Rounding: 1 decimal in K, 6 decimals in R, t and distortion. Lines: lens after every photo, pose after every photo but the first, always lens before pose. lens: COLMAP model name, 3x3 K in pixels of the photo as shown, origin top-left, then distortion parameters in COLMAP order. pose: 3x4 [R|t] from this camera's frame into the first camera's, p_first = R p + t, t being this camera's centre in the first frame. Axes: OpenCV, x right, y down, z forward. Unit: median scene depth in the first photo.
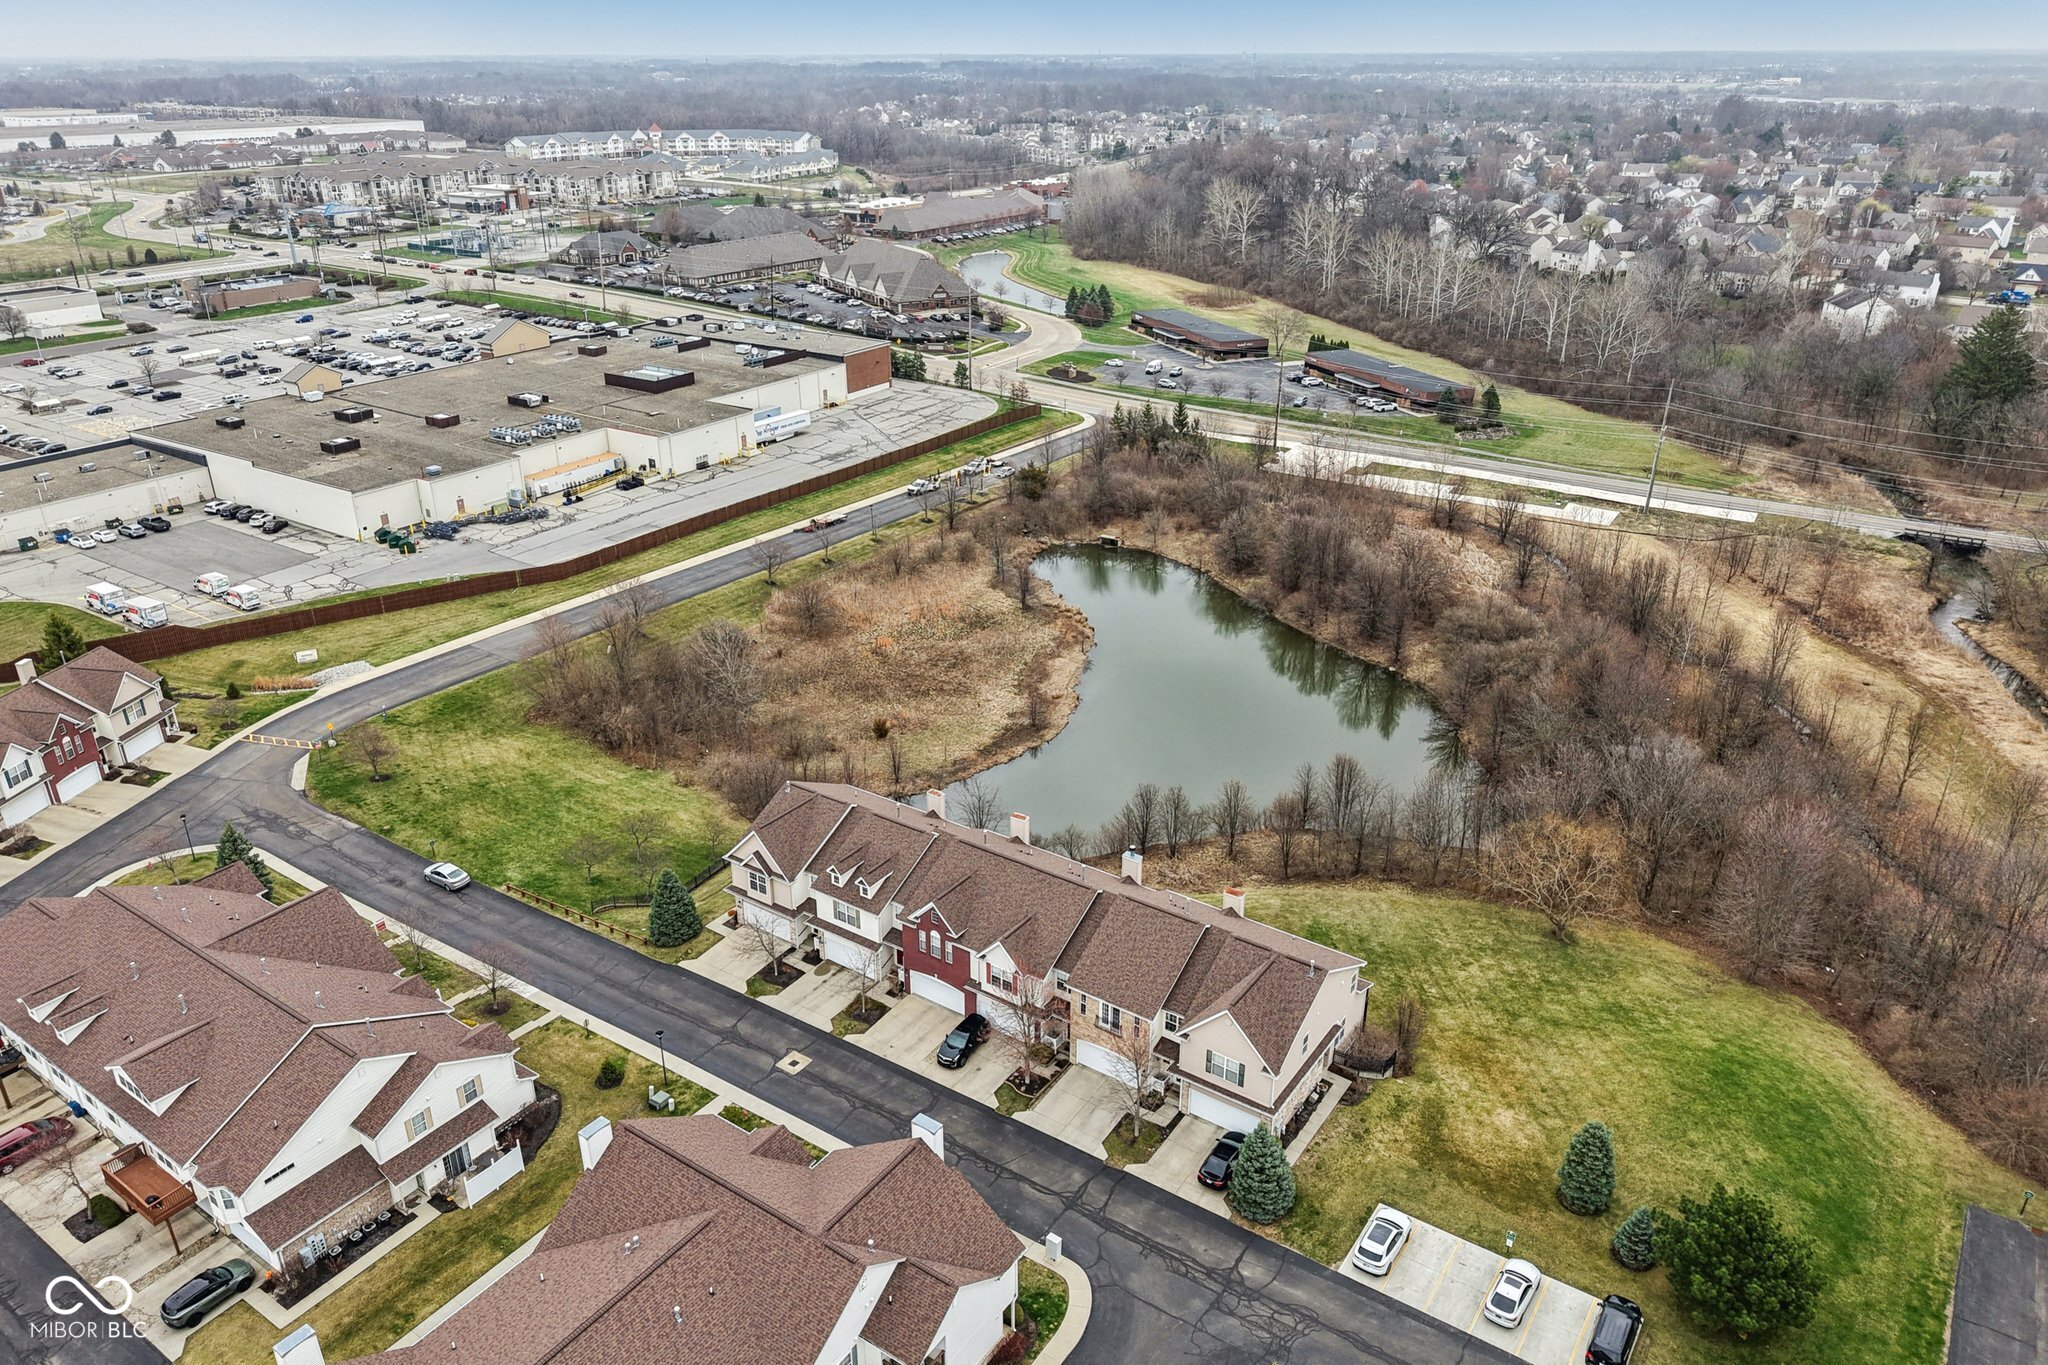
lens RADIAL K [[1369.8, 0, 1025.5], [0, 1369.8, 720.6], [0, 0, 1]] dist [0.065519, -0.087292]
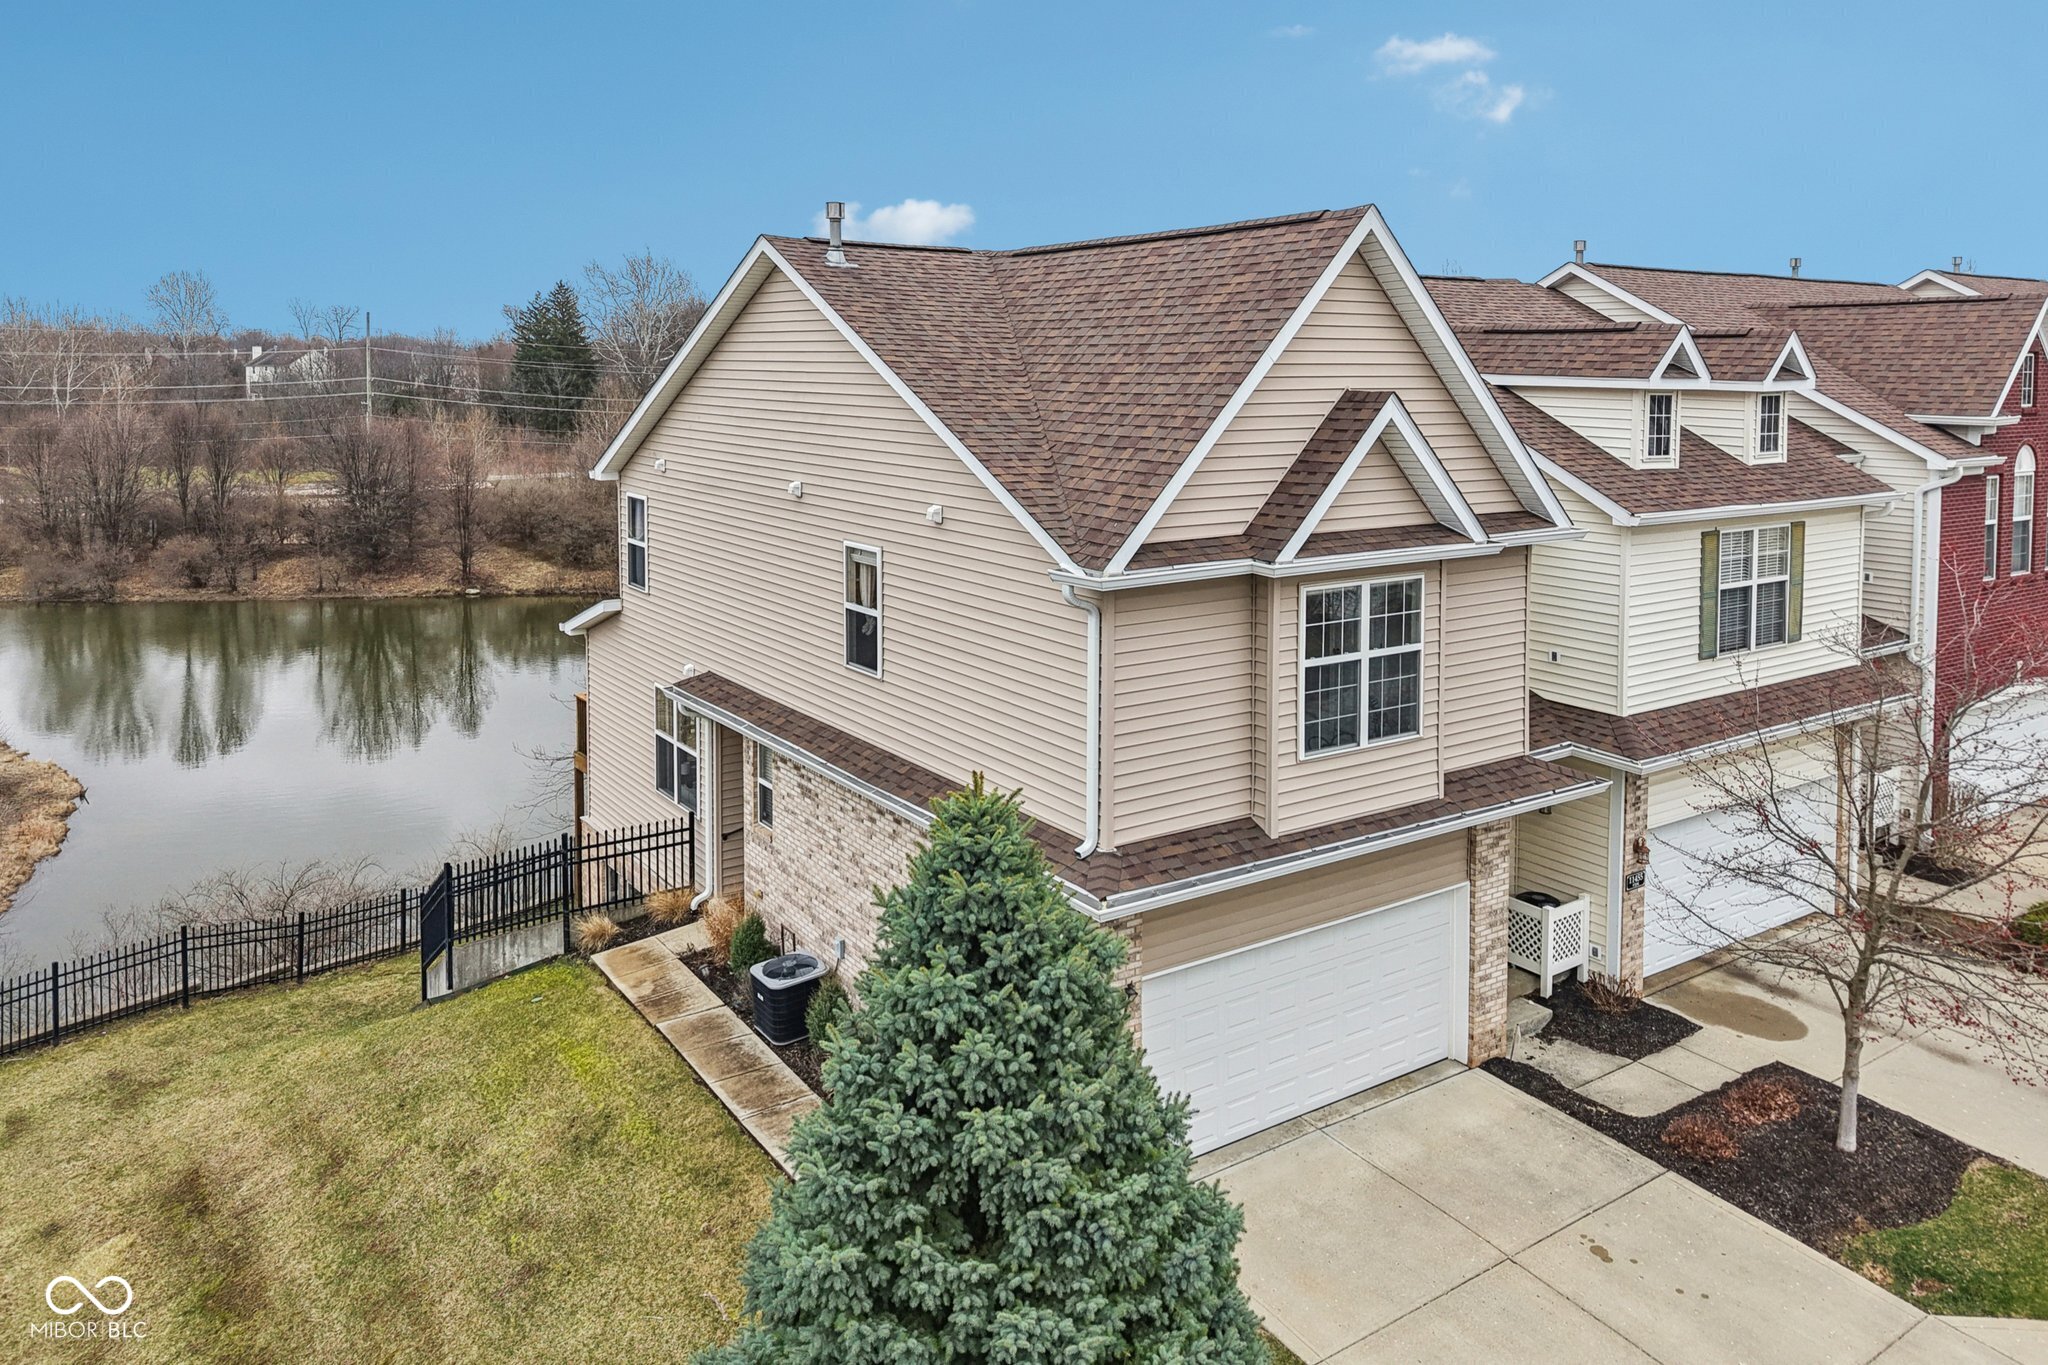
lens RADIAL K [[1461.8, 0, 1020.2], [0, 1461.8, 422.9], [0, 0, 1]] dist [0.029842, -0.050121]
pose [[0.360005, -0.038388, 0.932160, -0.170187], [0.403060, 0.907497, -0.118291, 0.050198], [-0.841391, 0.418302, 0.342176, 0.485855]]
